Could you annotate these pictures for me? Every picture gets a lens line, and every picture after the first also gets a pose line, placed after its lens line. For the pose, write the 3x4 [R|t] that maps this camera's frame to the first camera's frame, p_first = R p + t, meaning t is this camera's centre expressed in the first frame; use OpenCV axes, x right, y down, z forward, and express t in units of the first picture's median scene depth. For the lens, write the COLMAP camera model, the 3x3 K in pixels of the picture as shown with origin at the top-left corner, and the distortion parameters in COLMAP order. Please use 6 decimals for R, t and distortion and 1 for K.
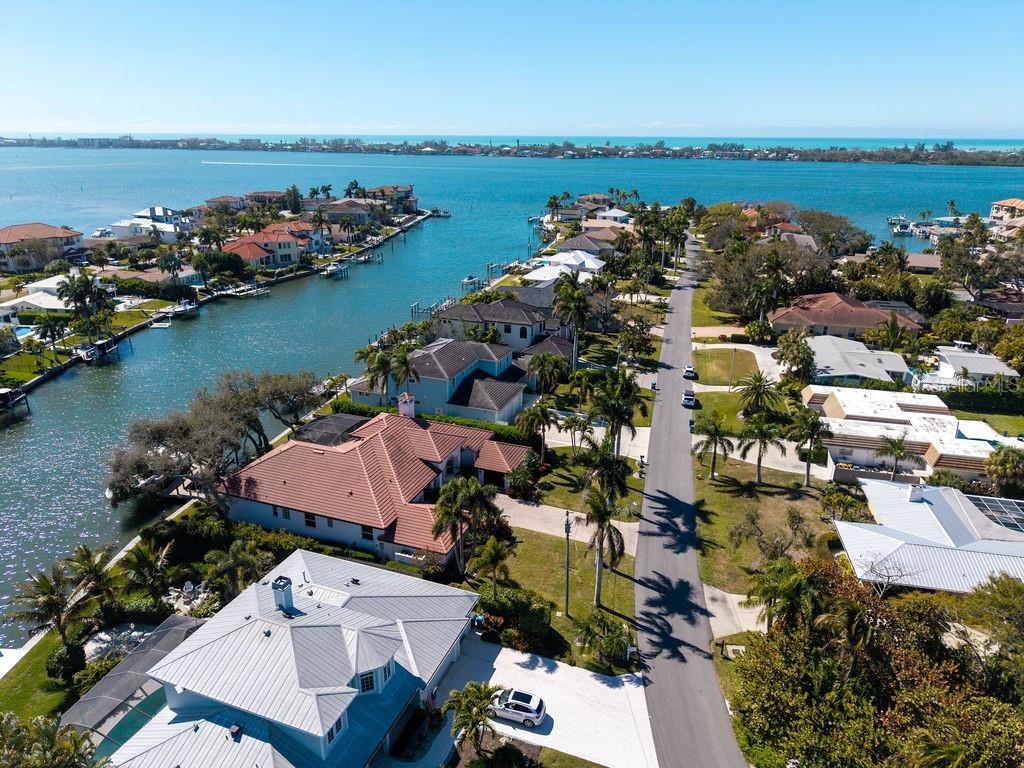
lens RADIAL K [[686.4, 0, 512.0], [0, 686.4, 384.0], [0, 0, 1]] dist [0.024002, -0.034201]
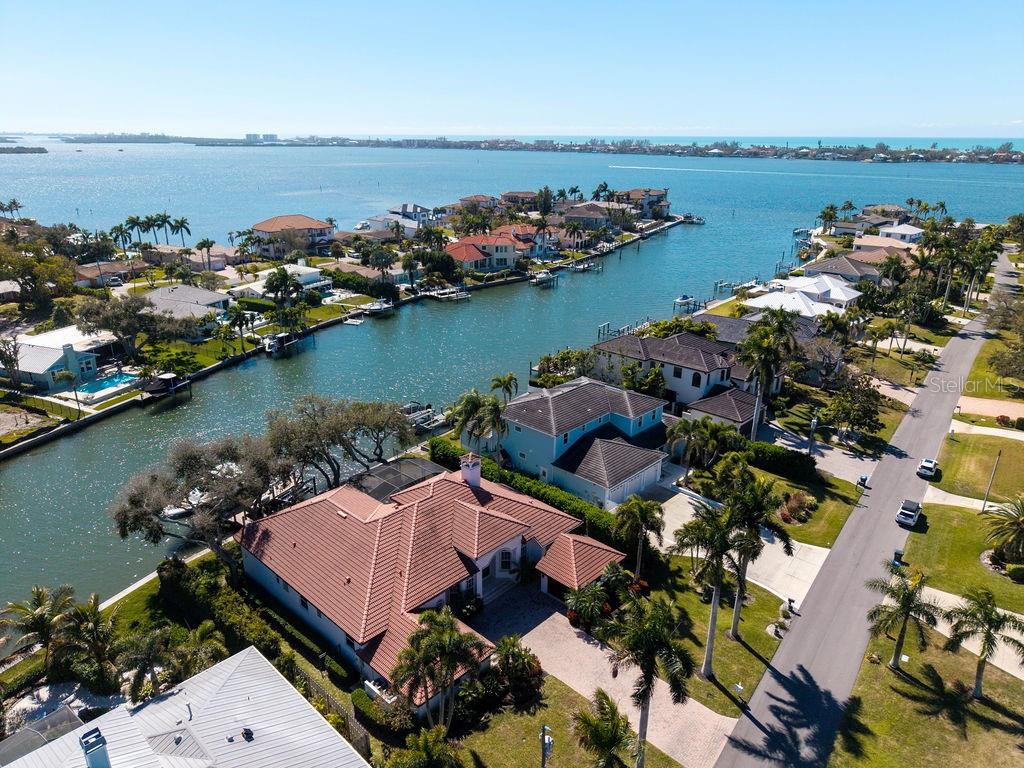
lens RADIAL K [[686.6, 0, 512.0], [0, 686.6, 384.0], [0, 0, 1]] dist [0.053339, -0.074517]
pose [[0.921428, 0.131111, -0.365760, 0.065084], [-0.132232, 0.990972, 0.022104, -0.035120], [0.365356, 0.027998, 0.930447, 0.105047]]
